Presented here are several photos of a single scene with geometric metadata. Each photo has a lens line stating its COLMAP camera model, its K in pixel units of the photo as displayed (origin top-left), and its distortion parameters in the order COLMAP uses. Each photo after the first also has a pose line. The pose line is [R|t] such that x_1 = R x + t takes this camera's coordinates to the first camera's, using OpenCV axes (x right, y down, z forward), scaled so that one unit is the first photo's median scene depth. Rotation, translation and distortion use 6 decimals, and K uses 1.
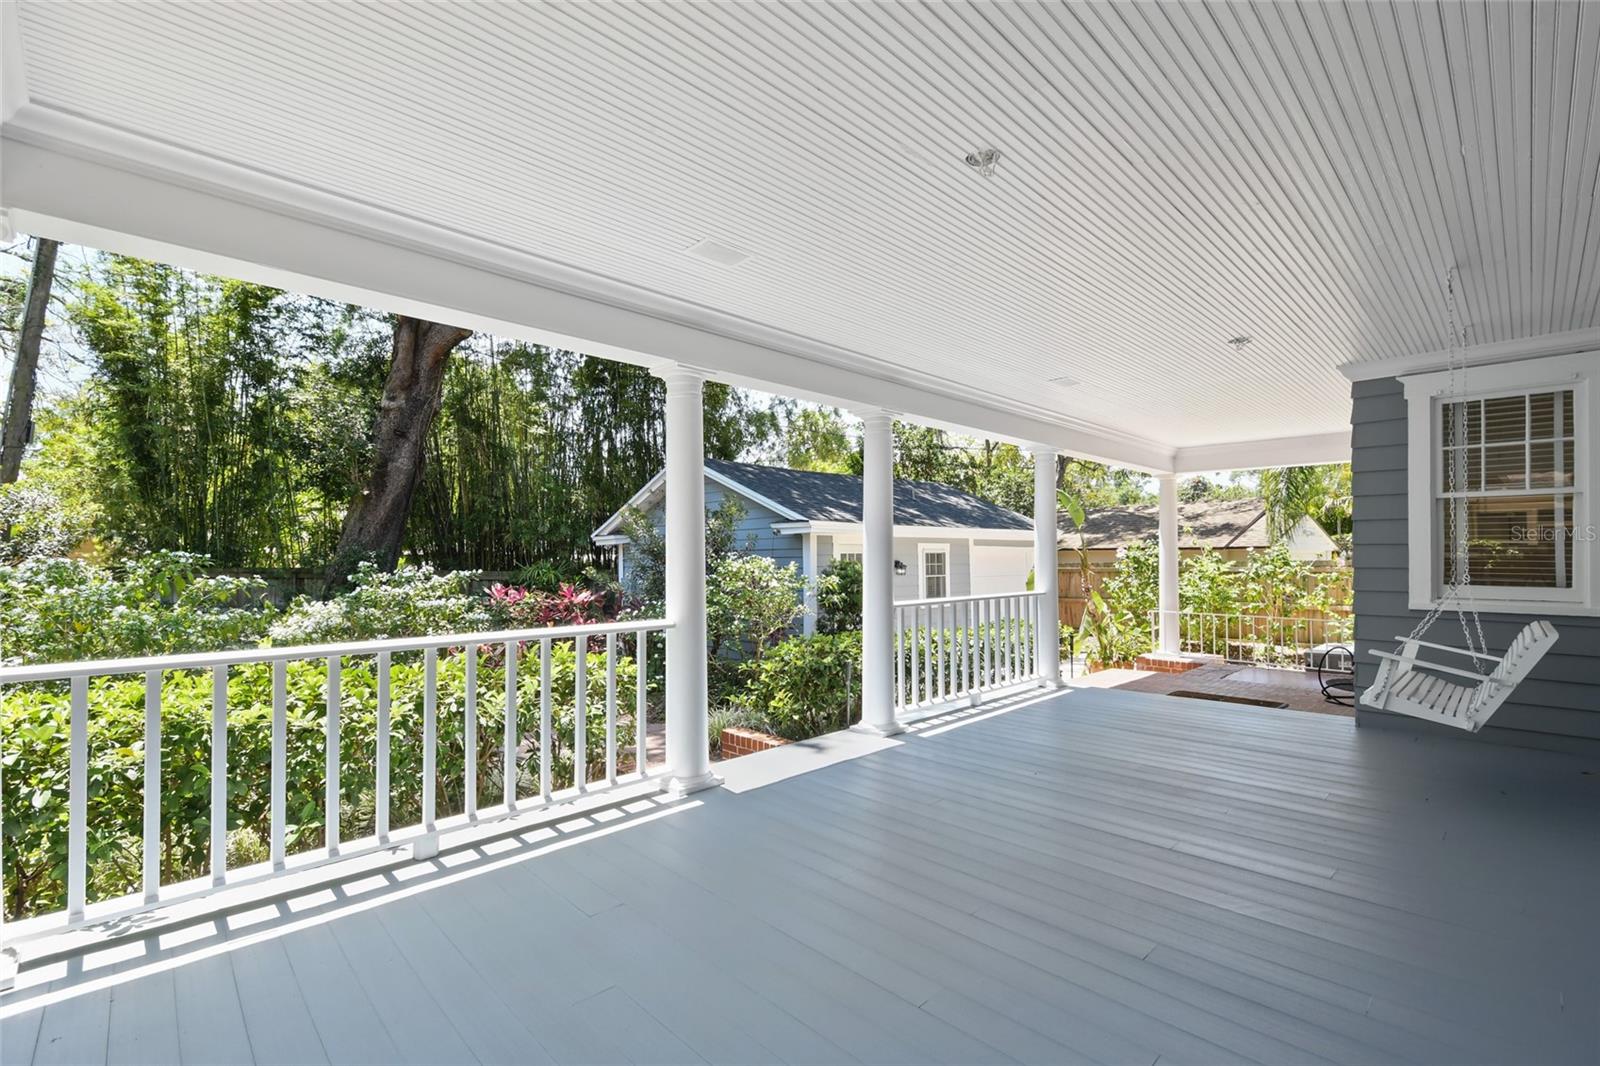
lens RADIAL K [[703.1, 0, 801.5], [0, 703.1, 546.9], [0, 0, 1]] dist [-0.001157, 0.000106]
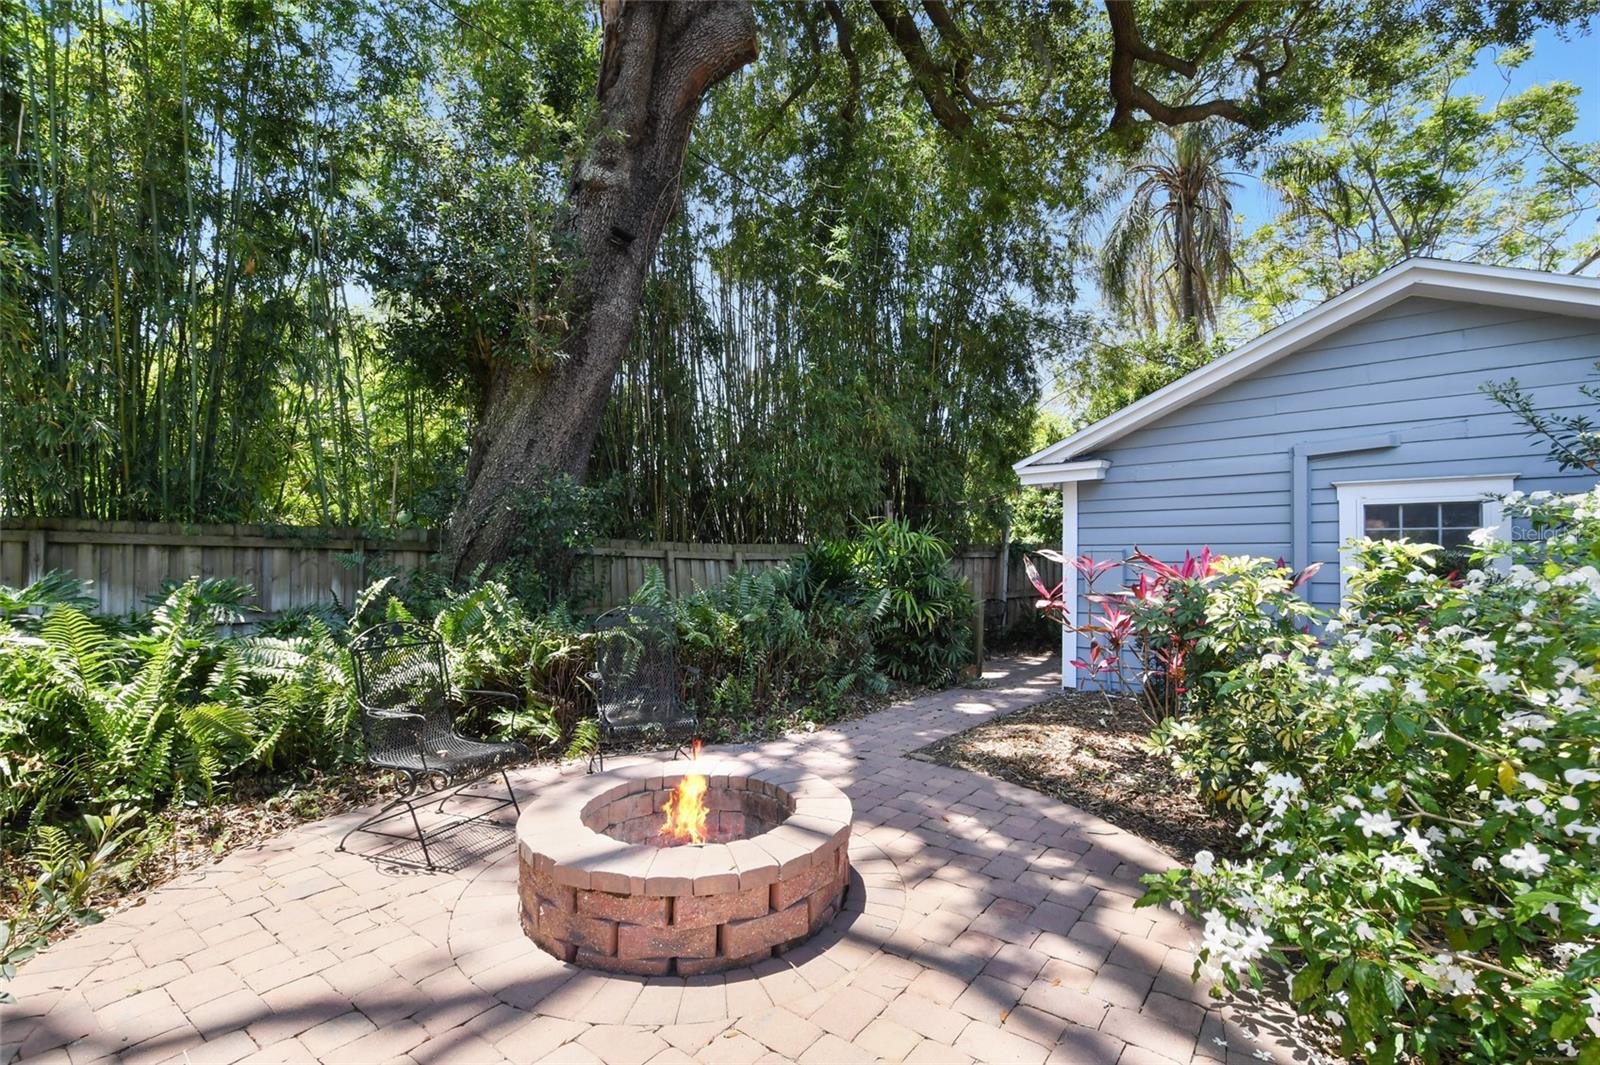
lens RADIAL K [[703.1, 0, 811.1], [0, 703.1, 533.0], [0, 0, 1]] dist [-0.001157, 0.000106]
pose [[0.992412, 0.006299, 0.122797, -0.499315], [-0.004165, 0.999836, -0.017625, 0.040614], [-0.122888, 0.016980, 0.992275, 0.520109]]
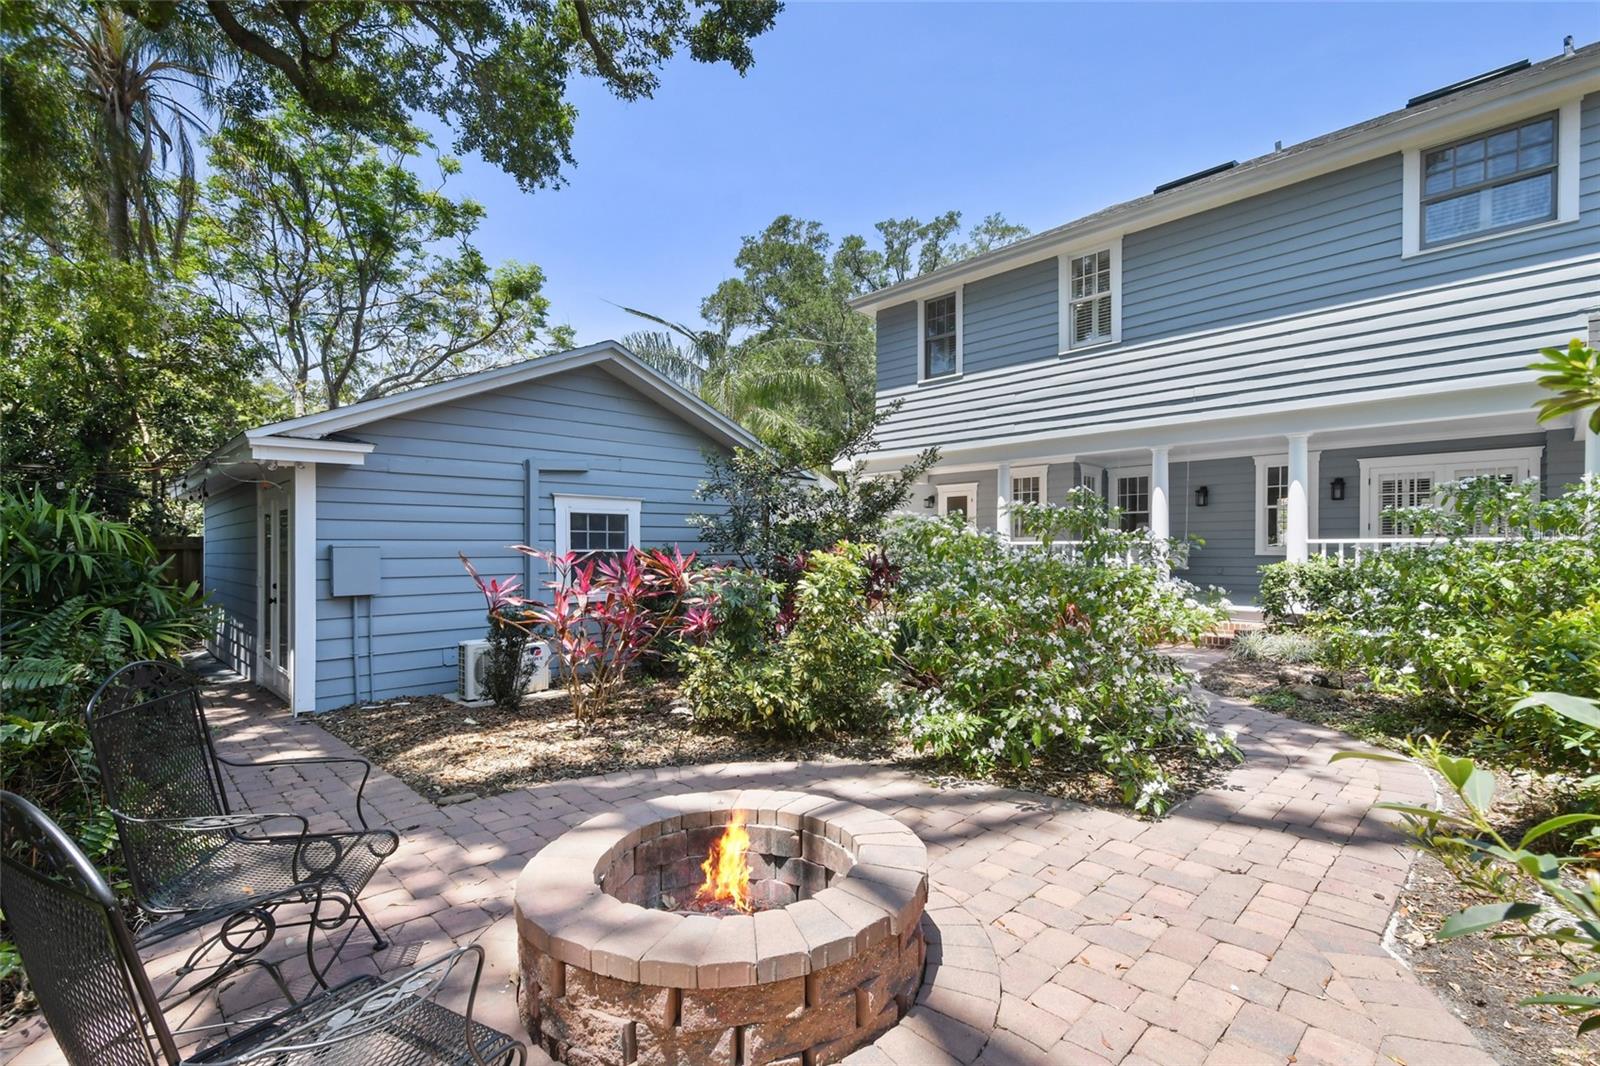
lens RADIAL K [[703.1, 0, 814.1], [0, 703.1, 545.8], [0, 0, 1]] dist [-0.001157, 0.000106]
pose [[0.008383, 0.003302, 0.999959, -0.664647], [-0.017720, 0.999838, -0.003153, 0.039738], [-0.999808, -0.017693, 0.008440, 0.690734]]
